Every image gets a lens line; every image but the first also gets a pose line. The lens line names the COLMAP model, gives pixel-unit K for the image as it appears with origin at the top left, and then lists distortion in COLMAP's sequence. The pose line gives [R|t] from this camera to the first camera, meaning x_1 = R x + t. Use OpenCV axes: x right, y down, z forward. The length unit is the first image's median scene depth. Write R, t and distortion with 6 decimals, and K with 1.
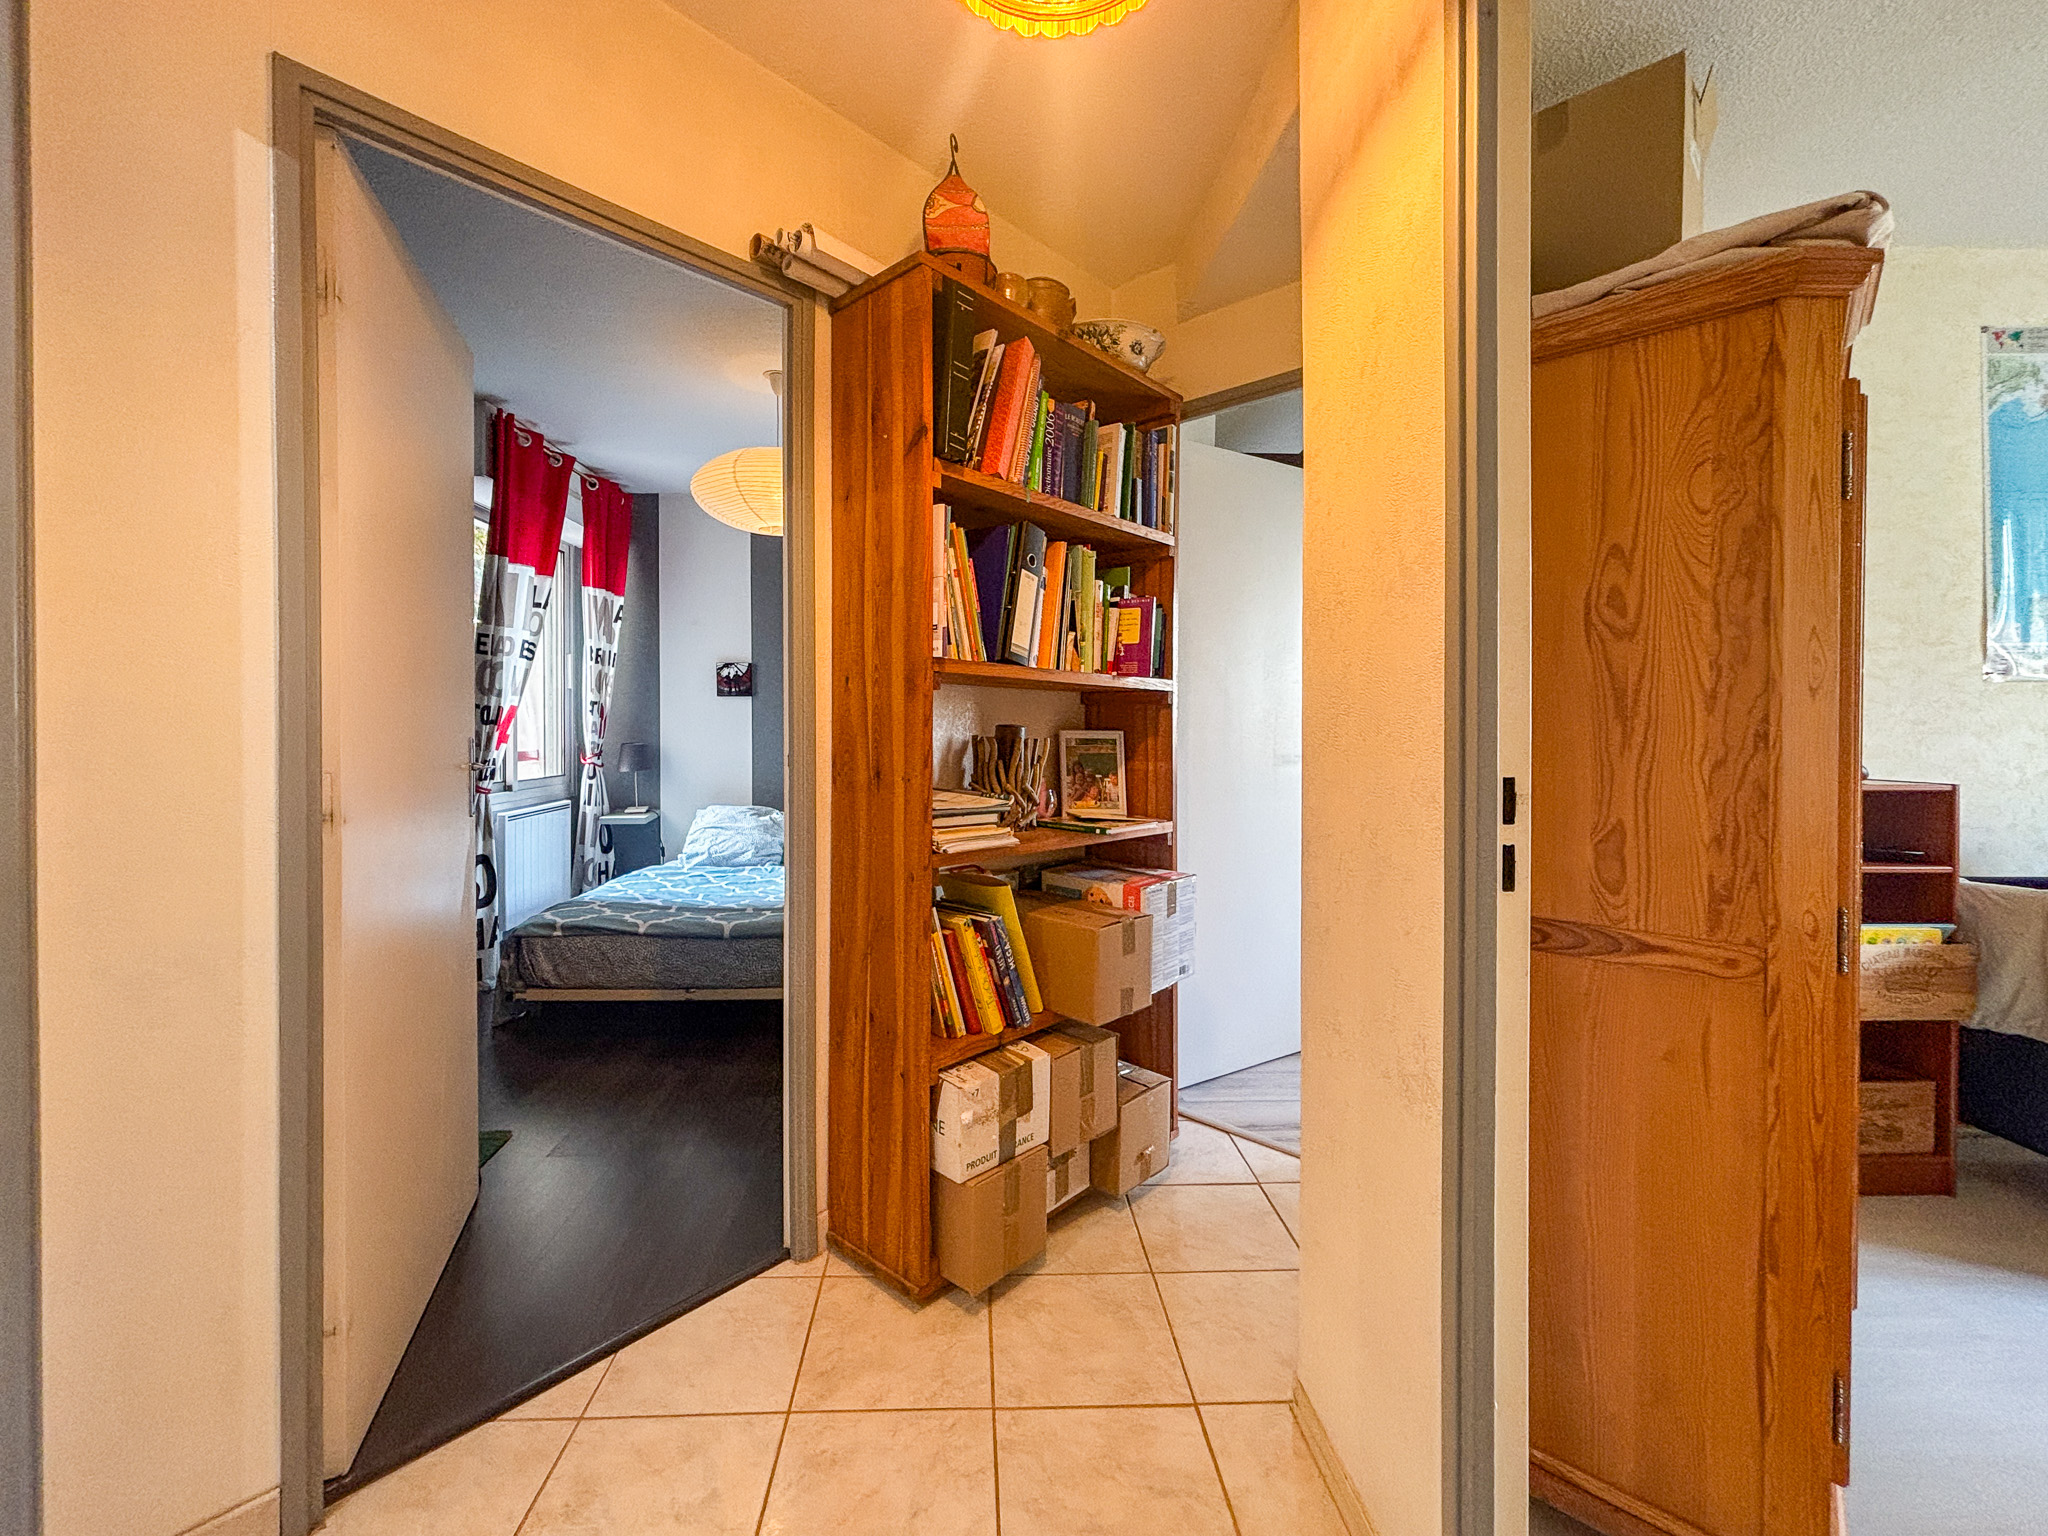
lens RADIAL K [[841.0, 0, 1020.7], [0, 841.0, 781.7], [0, 0, 1]] dist [-0.010510, -0.000017]
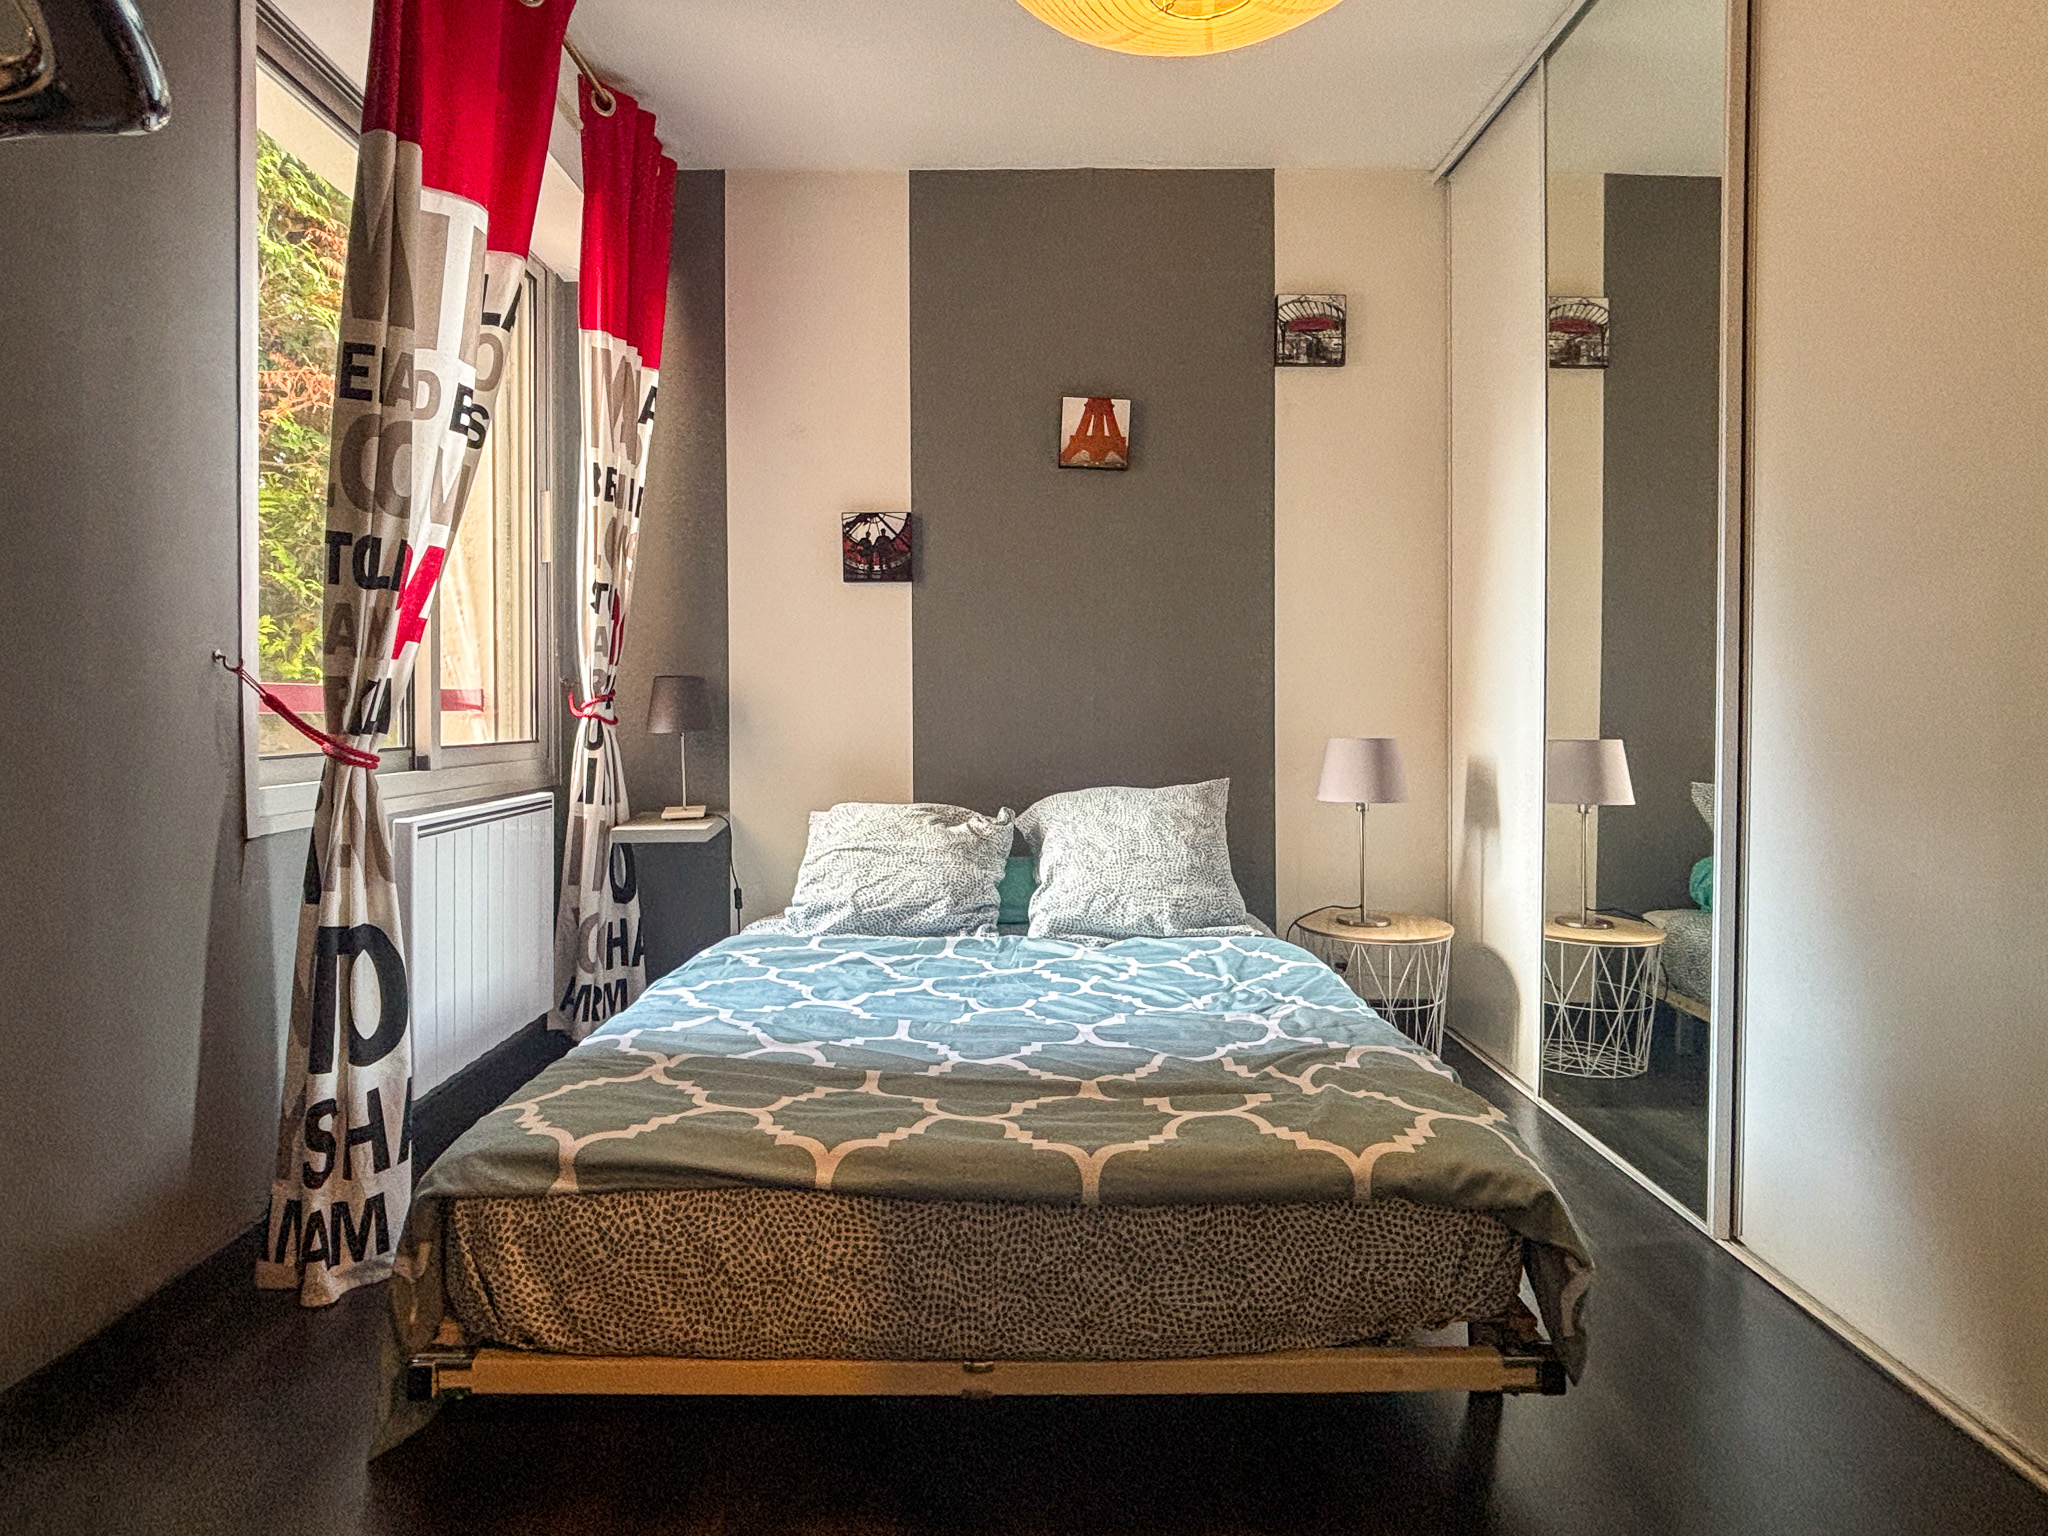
lens RADIAL K [[1074.6, 0, 1024.0], [0, 1074.6, 768.0], [0, 0, 1]] dist [0.060183, -0.094103]
pose [[0.999017, -0.003540, -0.044198, -0.244803], [0.002807, 0.999858, -0.016629, 0.019508], [0.044251, 0.016488, 0.998884, 0.403314]]
